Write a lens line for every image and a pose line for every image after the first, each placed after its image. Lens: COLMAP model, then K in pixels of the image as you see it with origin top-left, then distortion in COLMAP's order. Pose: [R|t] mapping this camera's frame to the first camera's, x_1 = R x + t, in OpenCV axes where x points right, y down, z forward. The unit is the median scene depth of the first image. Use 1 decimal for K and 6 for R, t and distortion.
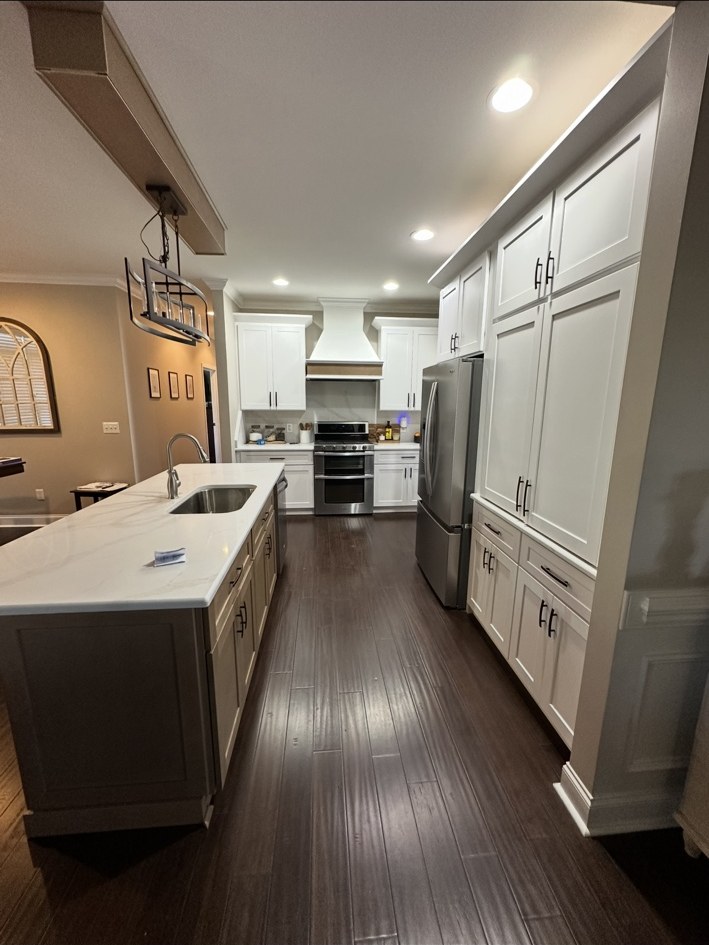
lens RADIAL K [[385.7, 0, 352.4], [0, 385.7, 475.7], [0, 0, 1]] dist [-0.001970, -0.000069]
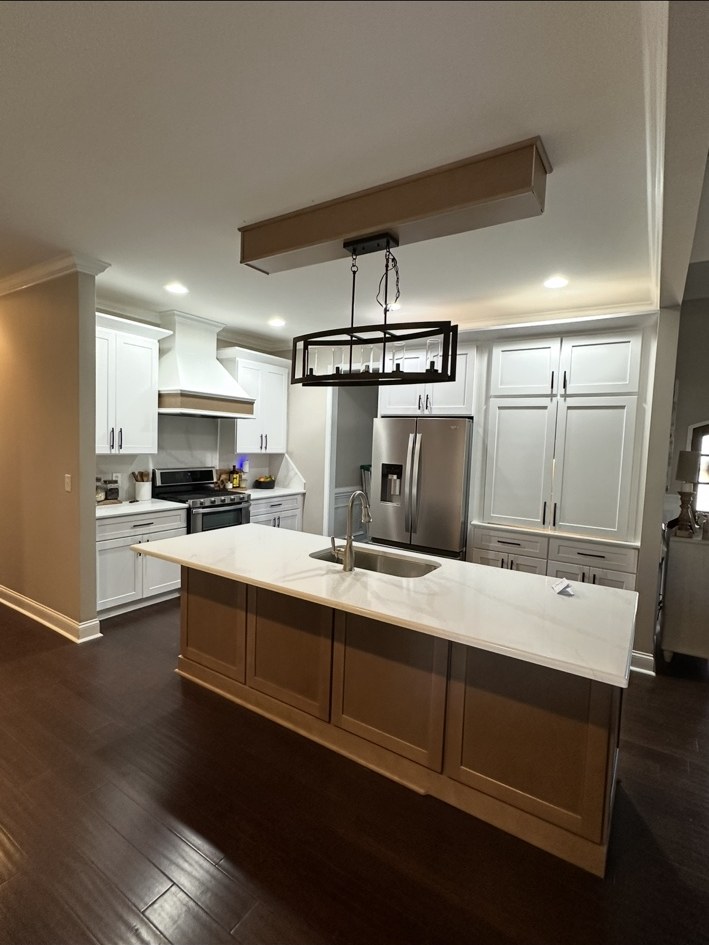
lens RADIAL K [[483.3, 0, 352.0], [0, 483.3, 472.5], [0, 0, 1]] dist [-0.004511, -0.000301]
pose [[0.603768, -0.041538, 0.796077, -0.637992], [0.124976, 0.991225, -0.043065, -0.052235], [-0.787302, 0.125491, 0.603661, 0.171408]]
